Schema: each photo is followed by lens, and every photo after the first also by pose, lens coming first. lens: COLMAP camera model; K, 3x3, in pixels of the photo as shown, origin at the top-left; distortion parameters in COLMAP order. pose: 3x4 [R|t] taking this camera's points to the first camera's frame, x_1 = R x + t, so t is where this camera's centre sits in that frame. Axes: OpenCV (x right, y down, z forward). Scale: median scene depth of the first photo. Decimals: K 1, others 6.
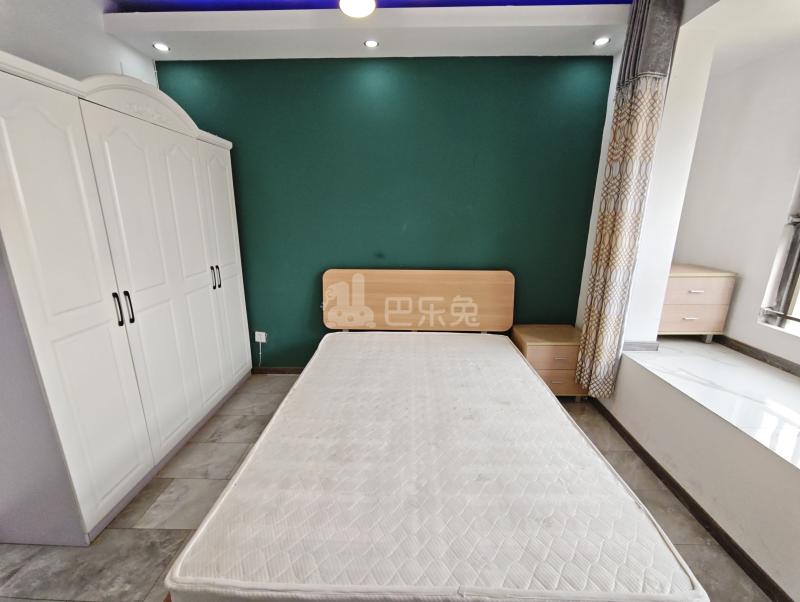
lens RADIAL K [[334.7, 0, 398.8], [0, 334.7, 299.9], [0, 0, 1]] dist [-0.008798, 0.003649]
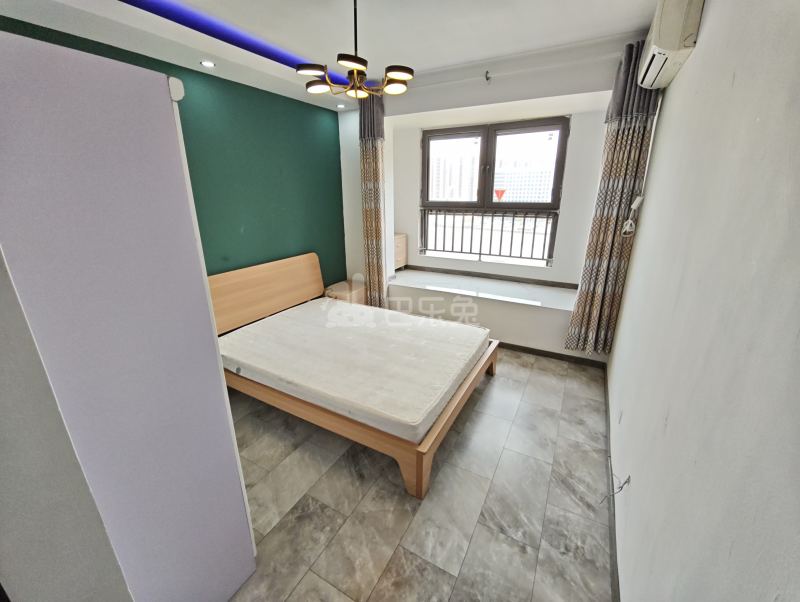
lens RADIAL K [[334.7, 0, 395.6], [0, 334.7, 302.6], [0, 0, 1]] dist [-0.008798, 0.003649]
pose [[0.469163, -0.290896, 0.833826, -0.901345], [0.235644, 0.951194, 0.199254, -0.103254], [-0.851092, 0.103003, 0.514813, 0.007113]]
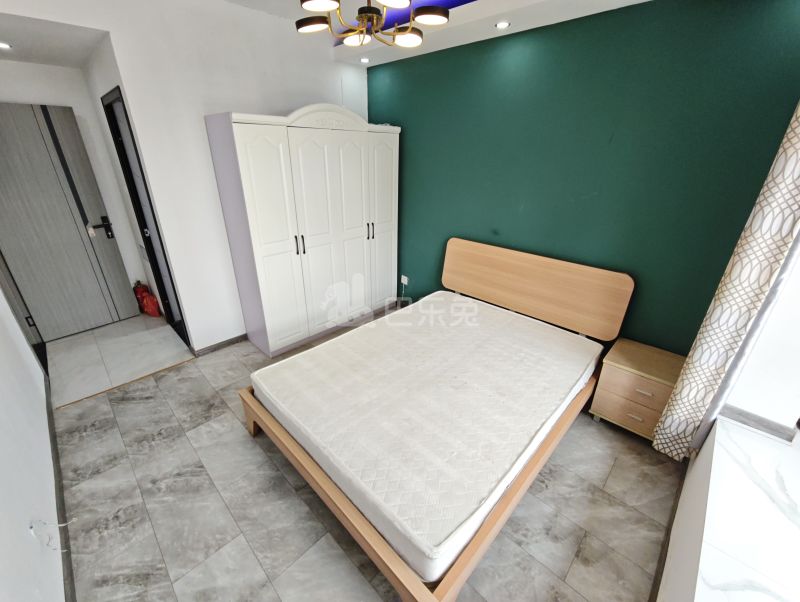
lens RADIAL K [[334.7, 0, 397.6], [0, 334.7, 299.6], [0, 0, 1]] dist [-0.008798, 0.003649]
pose [[0.735136, 0.278350, -0.618140, 0.531295], [-0.181085, 0.959314, 0.216622, -0.126147], [0.653287, -0.047311, 0.755631, -0.014852]]
